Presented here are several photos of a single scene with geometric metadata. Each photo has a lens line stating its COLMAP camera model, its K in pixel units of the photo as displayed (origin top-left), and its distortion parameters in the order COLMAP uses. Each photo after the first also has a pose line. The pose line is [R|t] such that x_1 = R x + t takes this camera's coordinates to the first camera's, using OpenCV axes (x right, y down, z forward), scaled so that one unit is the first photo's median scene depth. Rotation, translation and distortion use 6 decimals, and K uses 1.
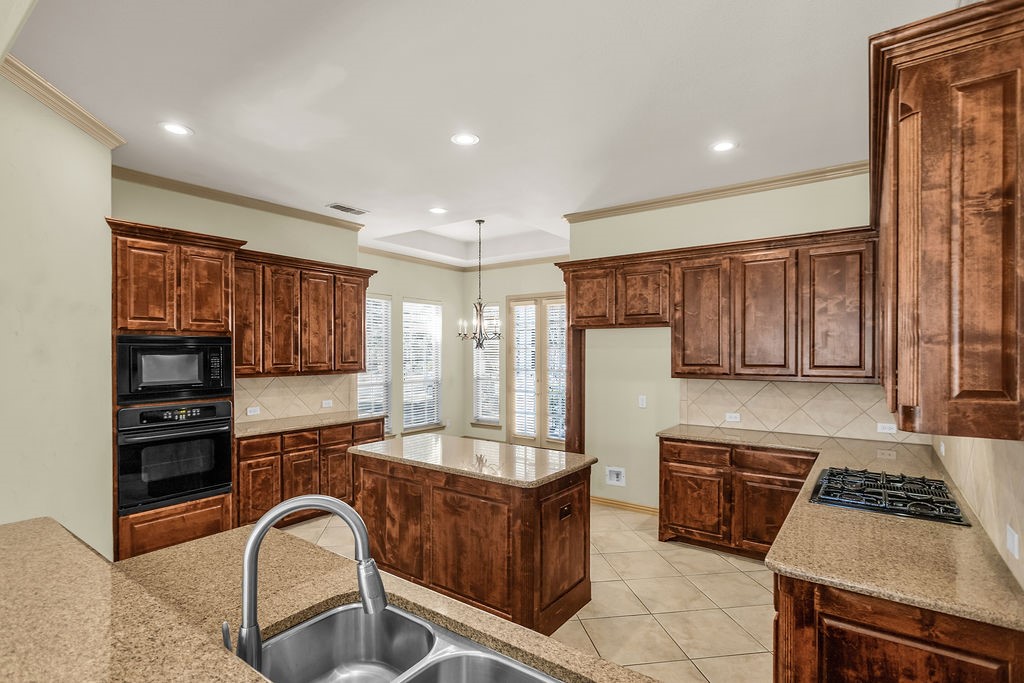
lens RADIAL K [[495.6, 0, 514.2], [0, 495.6, 351.1], [0, 0, 1]] dist [0.004955, -0.002179]
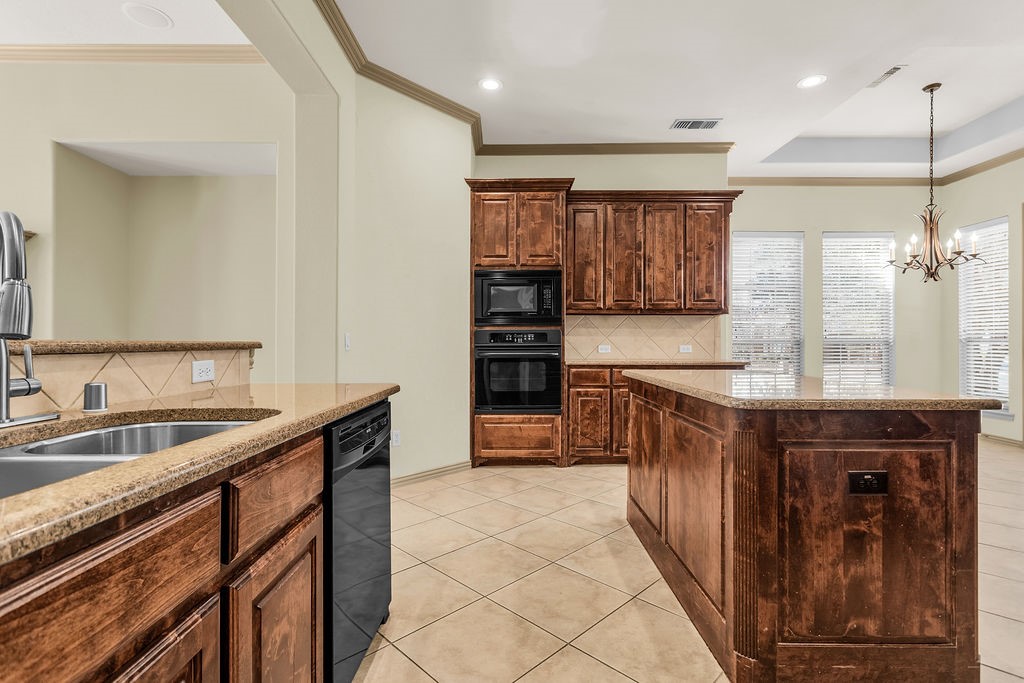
lens RADIAL K [[495.6, 0, 506.2], [0, 495.6, 334.4], [0, 0, 1]] dist [0.004955, -0.002179]
pose [[0.576618, -0.015614, -0.816865, 0.215413], [-0.002257, 0.999783, -0.020703, 0.123102], [0.817011, 0.013782, 0.576458, 0.266815]]
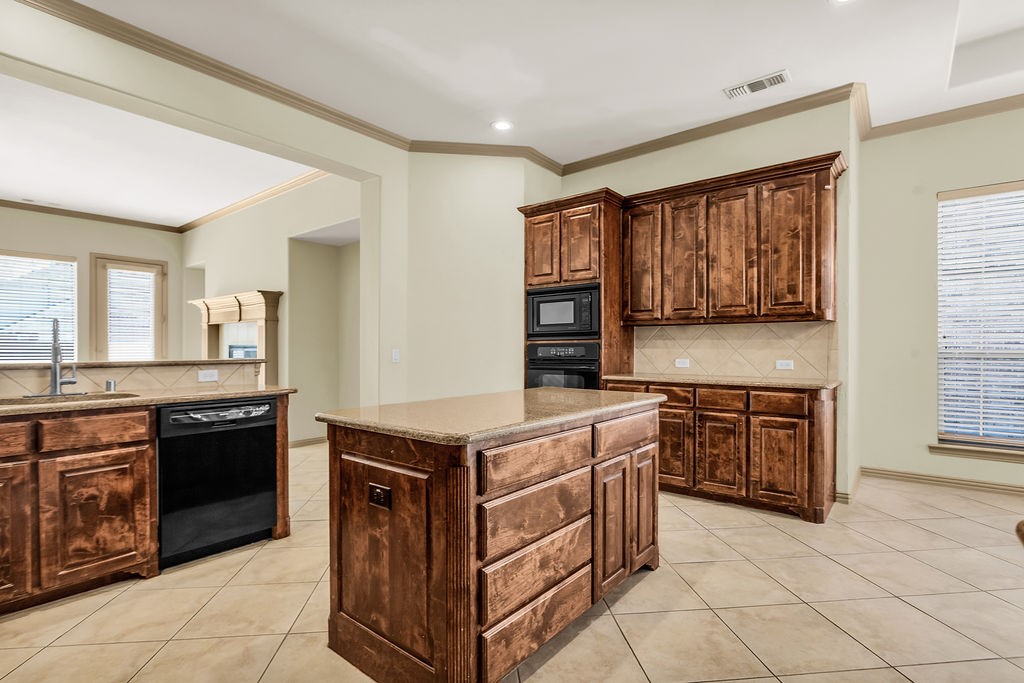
lens RADIAL K [[495.6, 0, 506.1], [0, 495.6, 348.5], [0, 0, 1]] dist [0.004955, -0.002179]
pose [[-0.076083, 0.002863, -0.997097, 0.464645], [-0.001196, 0.999995, 0.002962, 0.101060], [0.997101, 0.001417, -0.076079, 0.820218]]
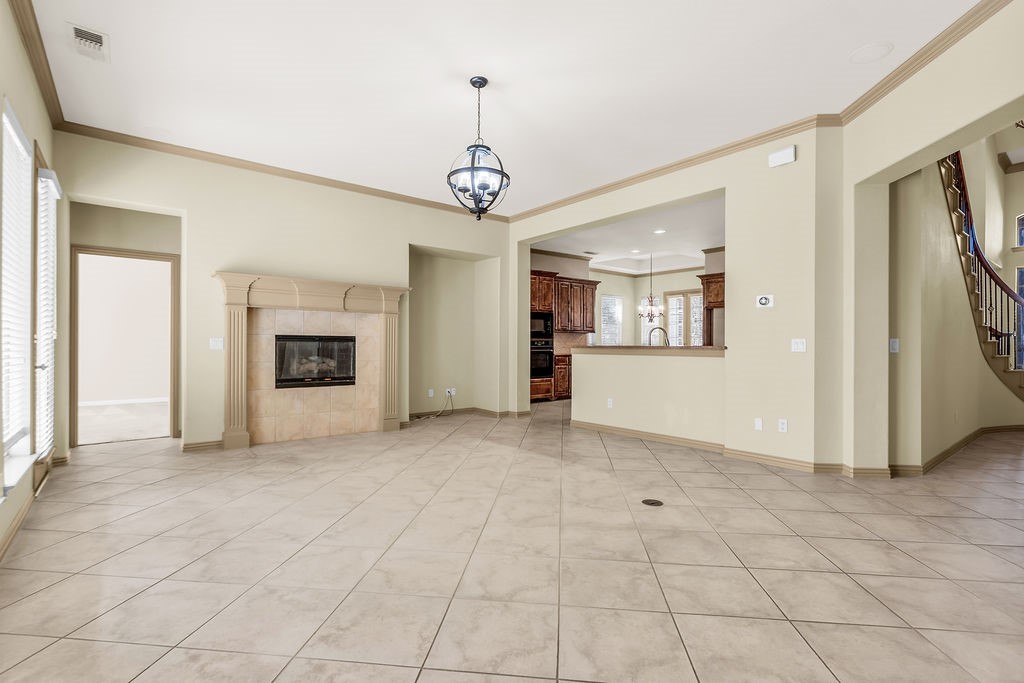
lens RADIAL K [[495.6, 0, 516.0], [0, 495.6, 343.6], [0, 0, 1]] dist [0.004955, -0.002179]
pose [[0.965487, 0.002852, -0.260435, -0.111373], [-0.003973, 0.999985, -0.003779, 0.119450], [0.260420, 0.004684, 0.965484, -1.253403]]
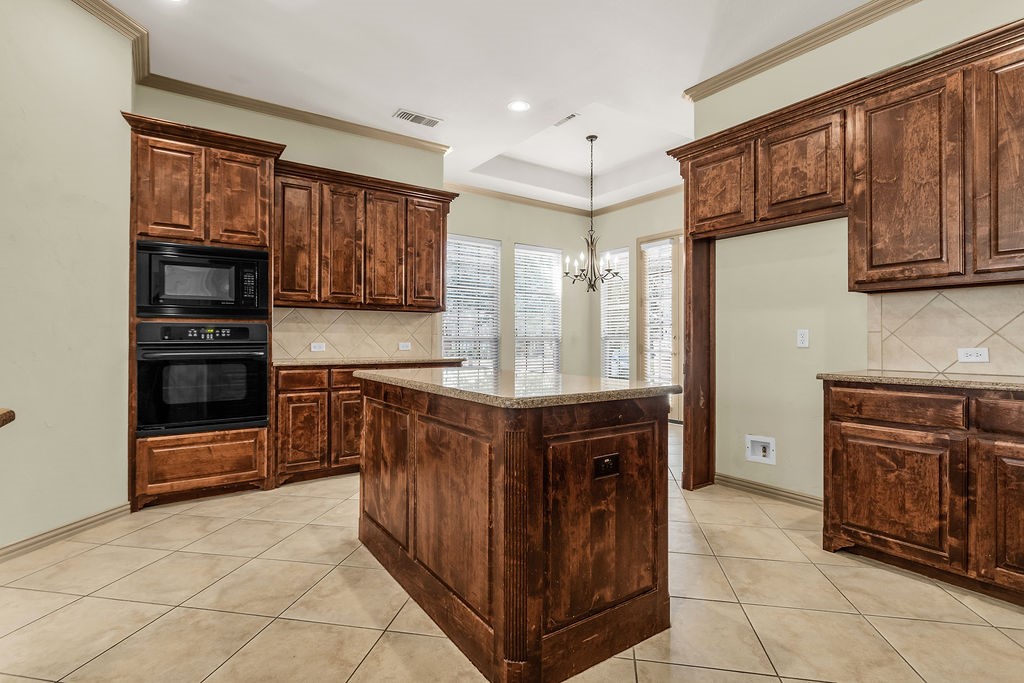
lens RADIAL K [[495.6, 0, 517.5], [0, 495.6, 335.1], [0, 0, 1]] dist [0.004955, -0.002179]
pose [[0.943505, -0.004604, -0.331328, 0.136276], [0.000592, 0.999925, -0.012209, 0.121621], [0.331359, 0.011323, 0.943437, 0.285946]]
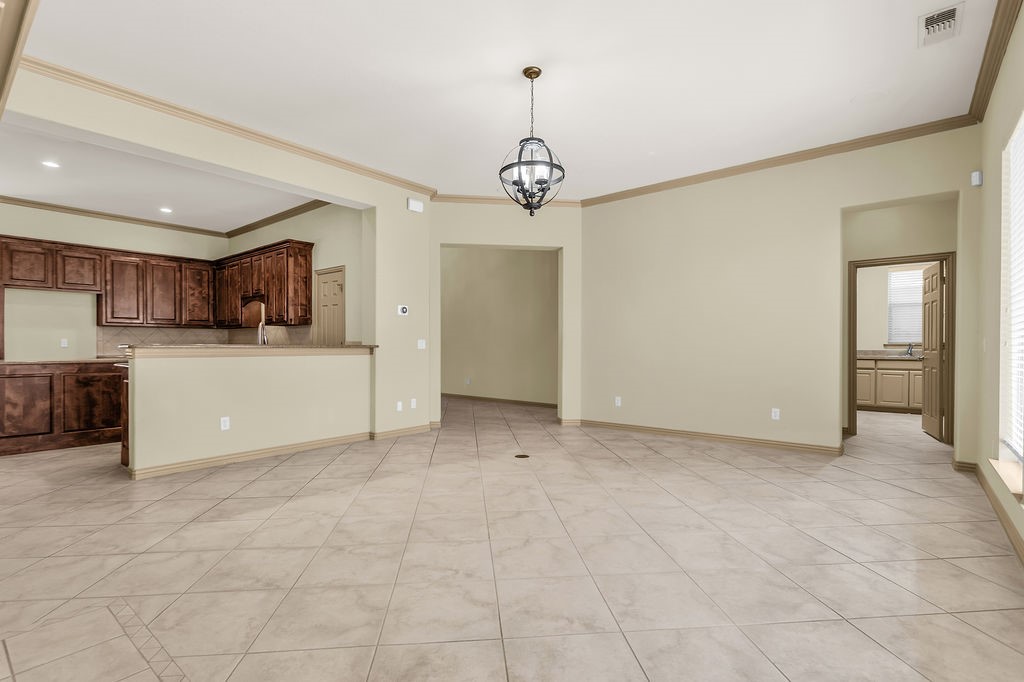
lens RADIAL K [[495.6, 0, 509.1], [0, 495.6, 346.1], [0, 0, 1]] dist [0.004955, -0.002179]
pose [[0.085144, -0.004059, 0.996360, -1.245008], [-0.004942, 0.999978, 0.004497, 0.112125], [-0.996356, -0.005307, 0.085122, -0.486750]]
